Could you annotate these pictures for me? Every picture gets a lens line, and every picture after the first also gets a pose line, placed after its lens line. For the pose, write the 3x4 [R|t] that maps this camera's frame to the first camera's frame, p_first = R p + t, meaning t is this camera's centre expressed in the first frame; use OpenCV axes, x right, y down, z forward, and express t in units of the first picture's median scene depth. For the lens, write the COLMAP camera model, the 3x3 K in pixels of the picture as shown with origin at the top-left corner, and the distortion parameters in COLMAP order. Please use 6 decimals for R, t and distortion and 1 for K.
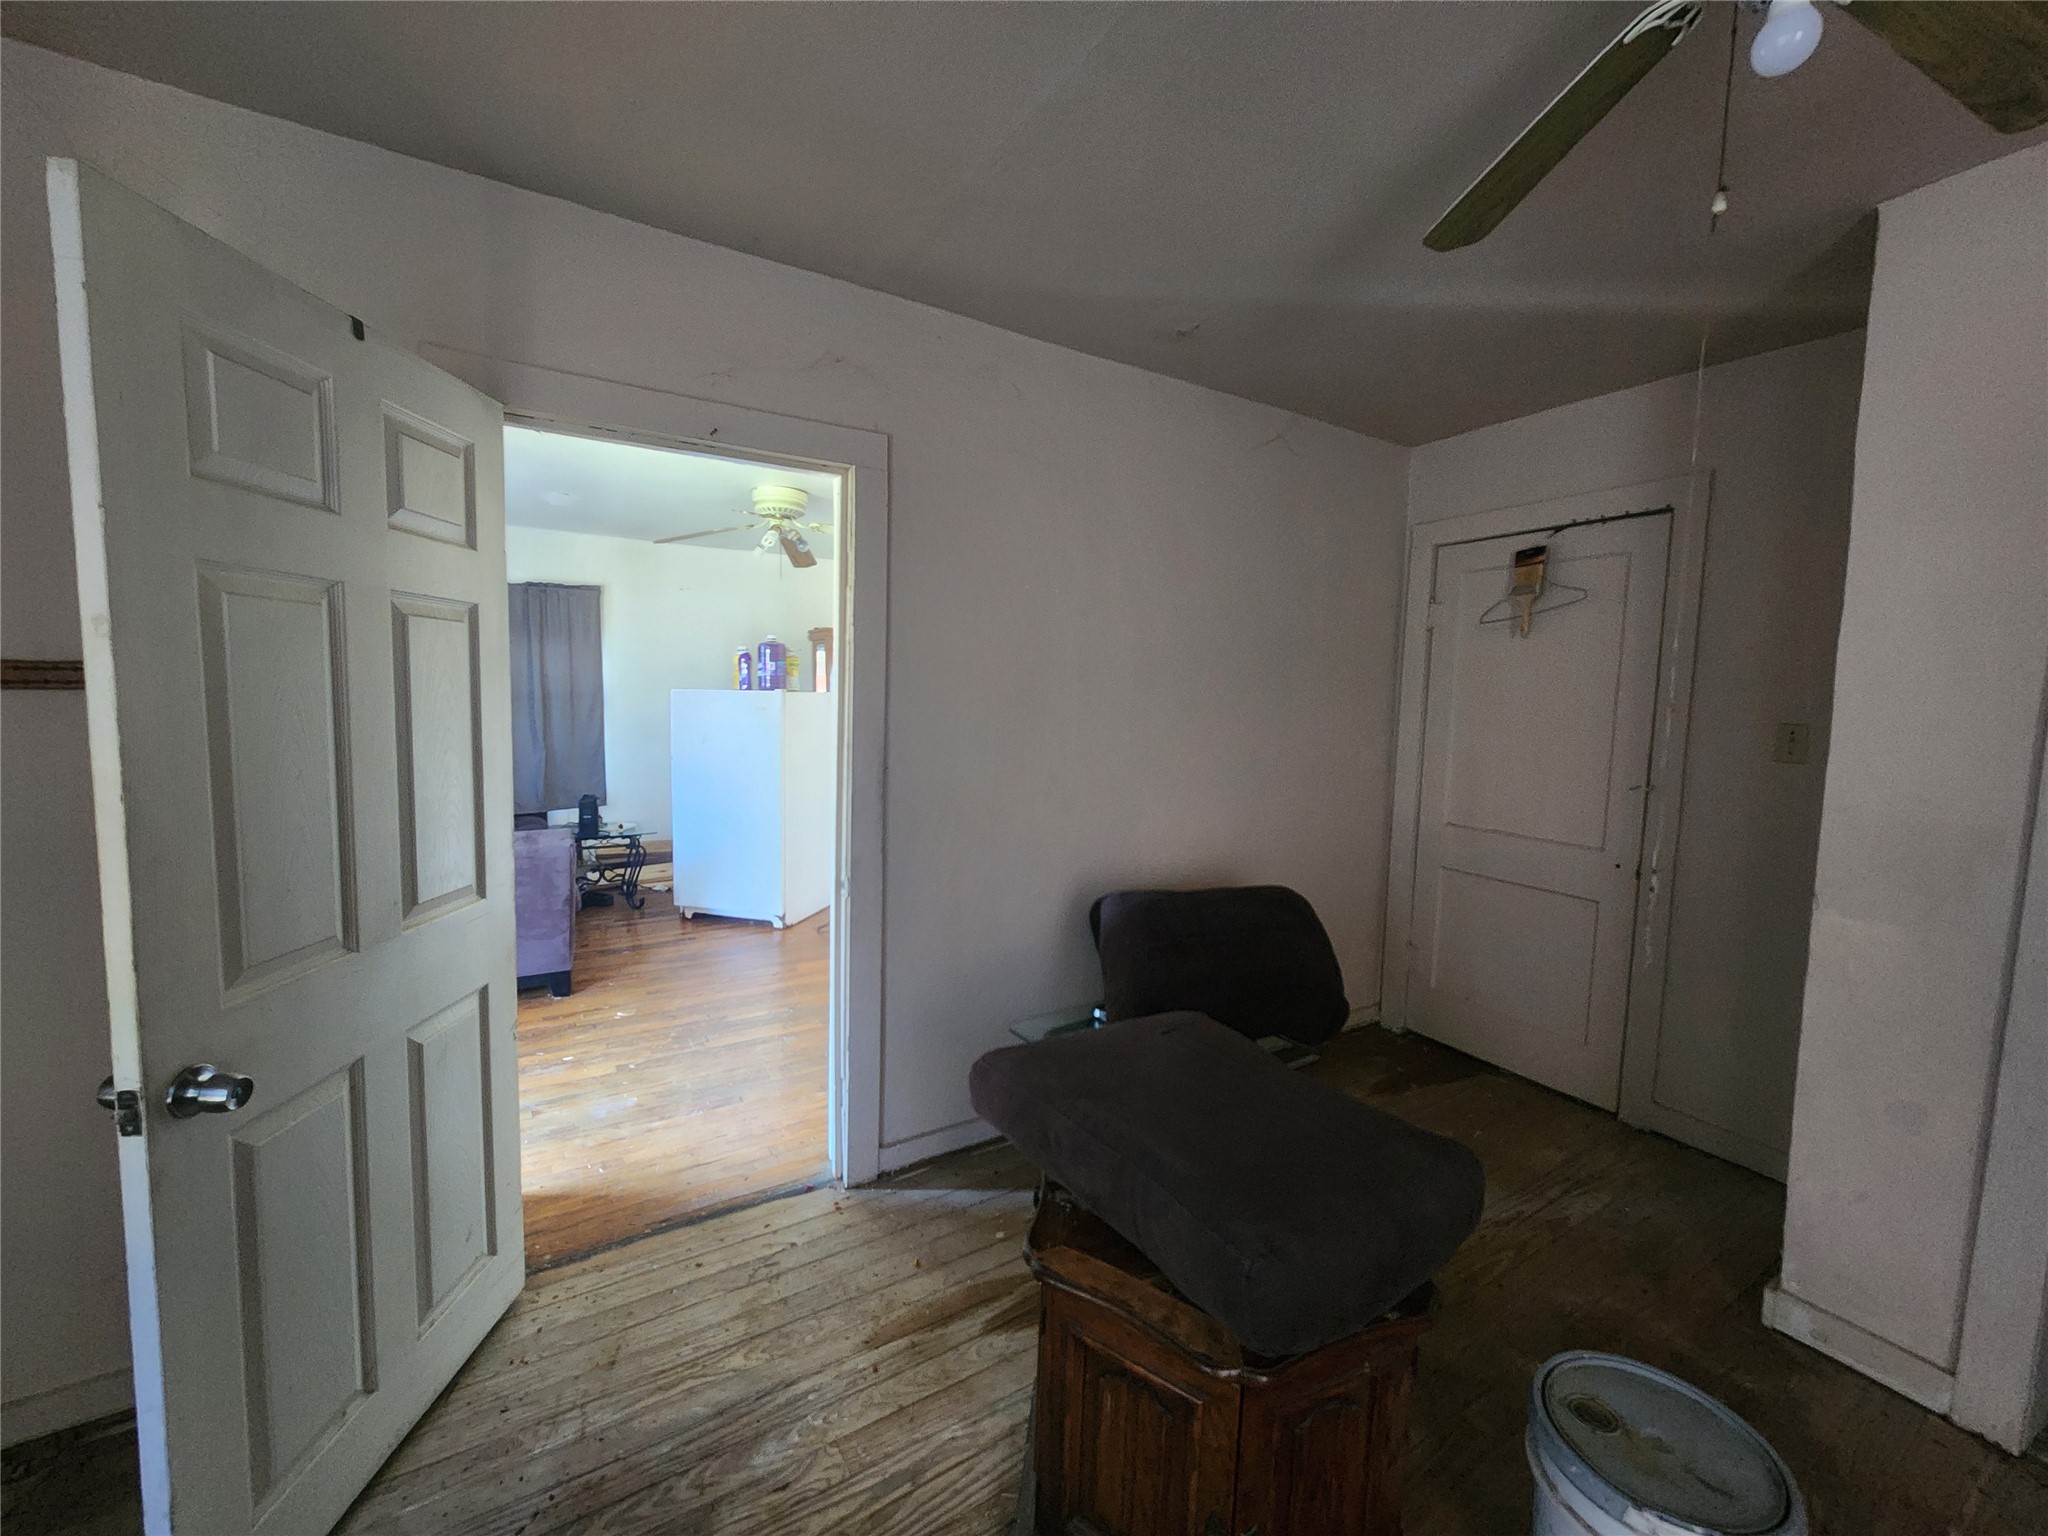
lens RADIAL K [[843.9, 0, 1038.7], [0, 843.9, 768.9], [0, 0, 1]] dist [-0.003247, 0.000139]
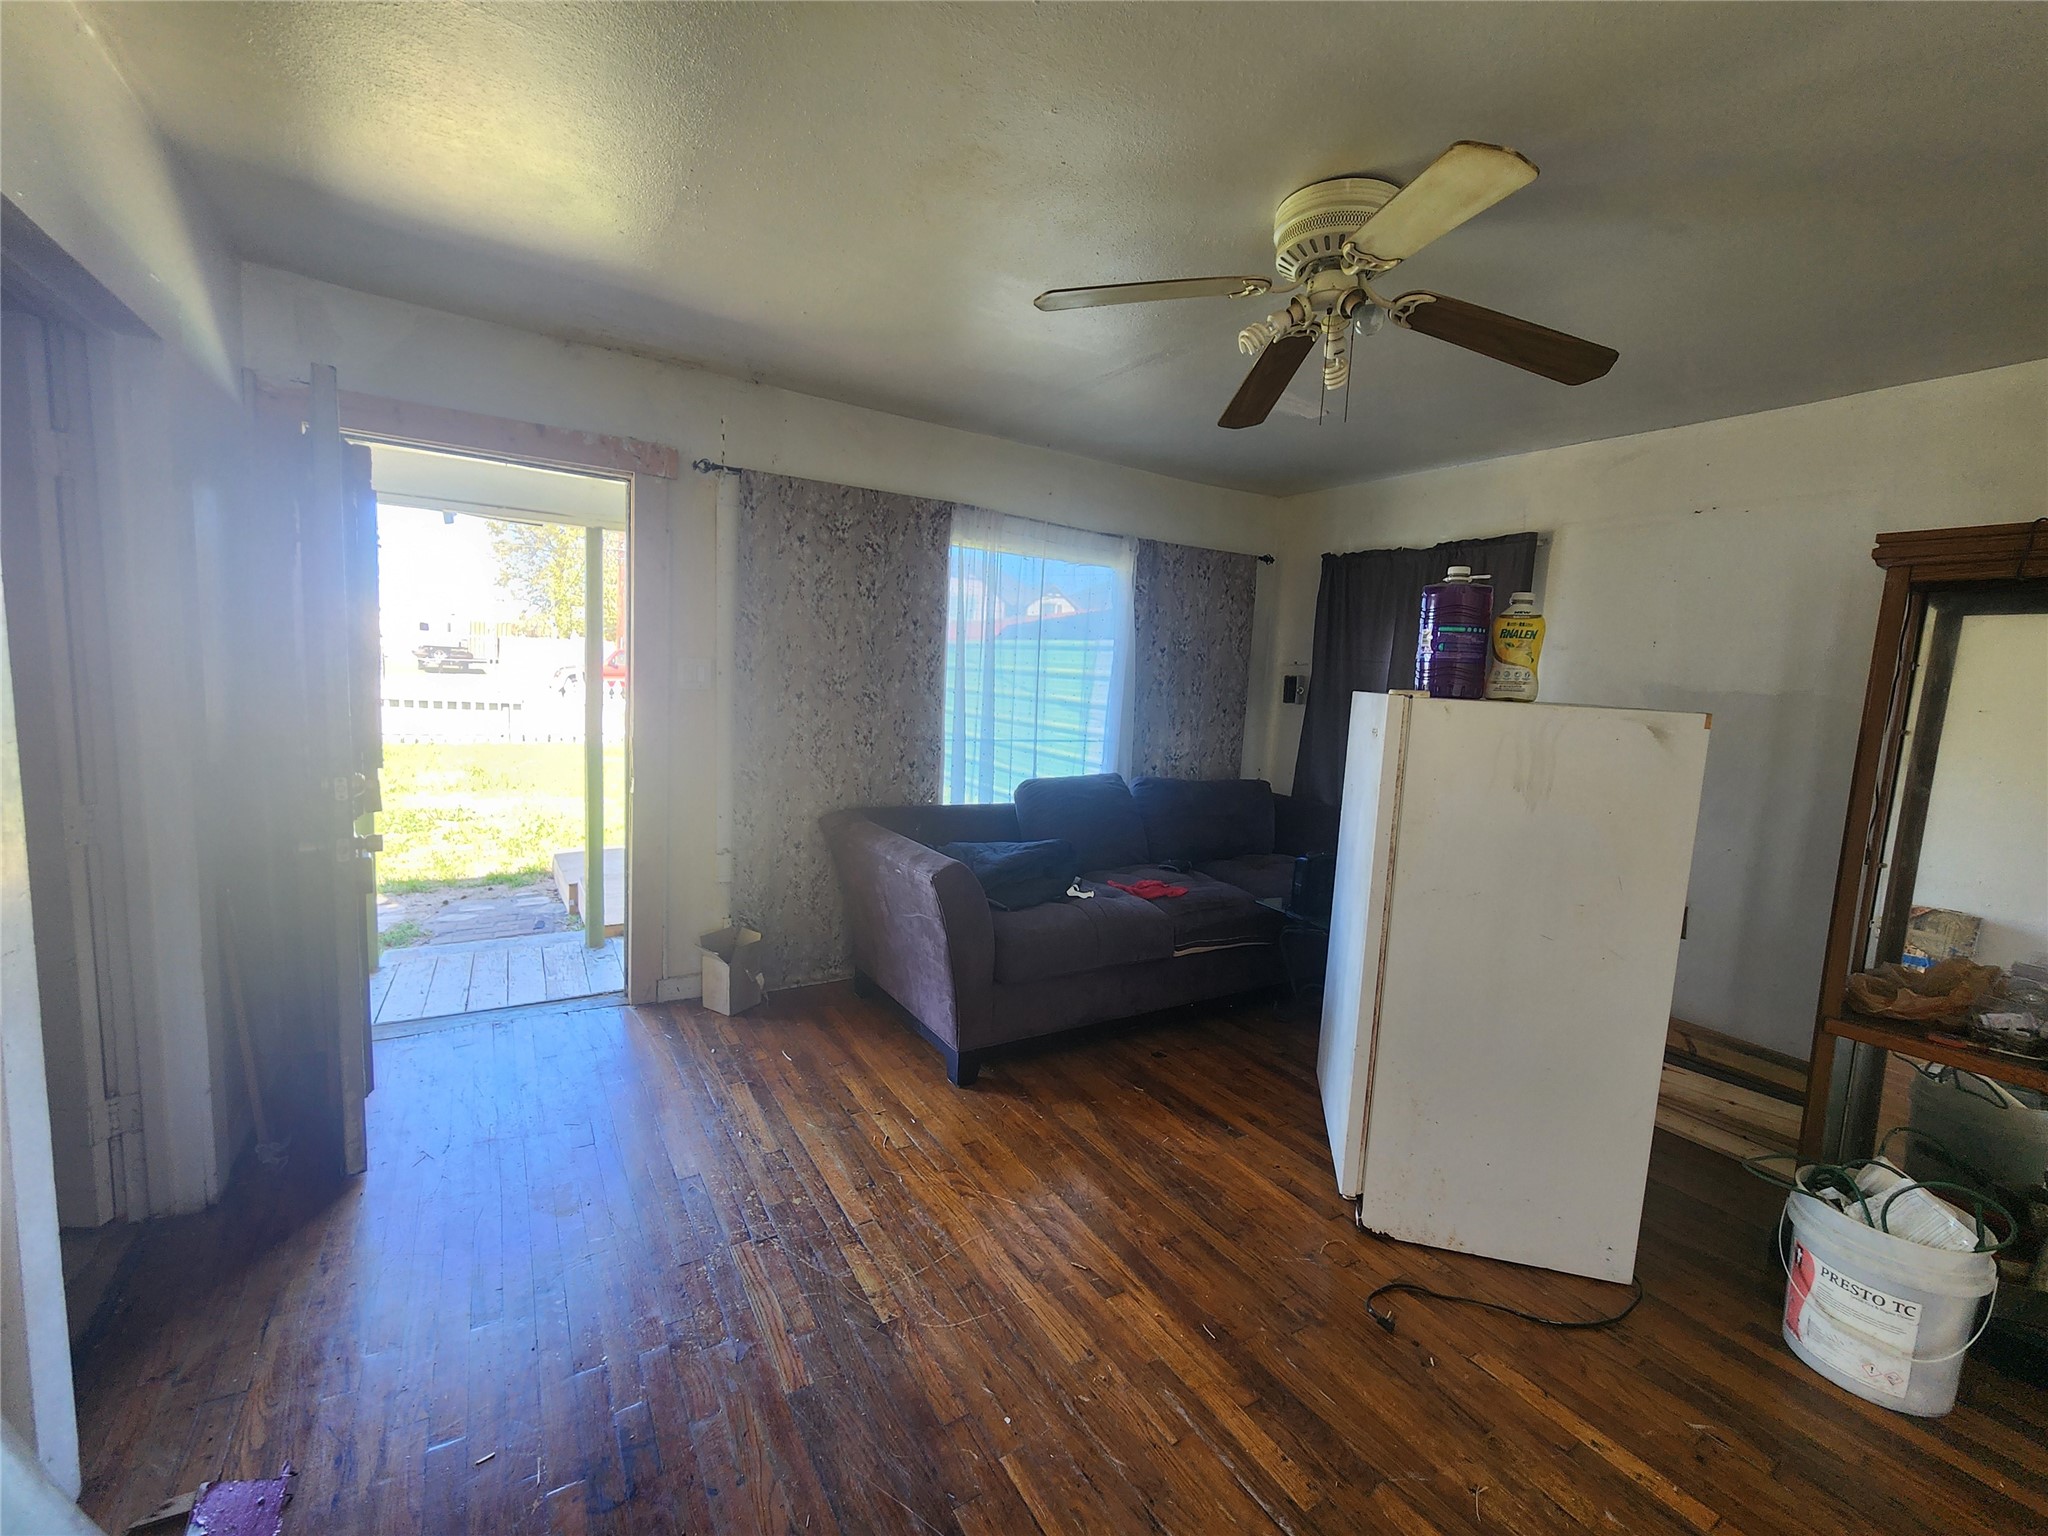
lens RADIAL K [[843.9, 0, 1025.4], [0, 843.9, 761.2], [0, 0, 1]] dist [-0.003247, 0.000139]
pose [[-0.004197, 0.088875, -0.996034, 0.147050], [-0.148933, 0.984878, 0.088507, -0.081860], [0.988838, 0.148714, 0.009103, 0.984832]]
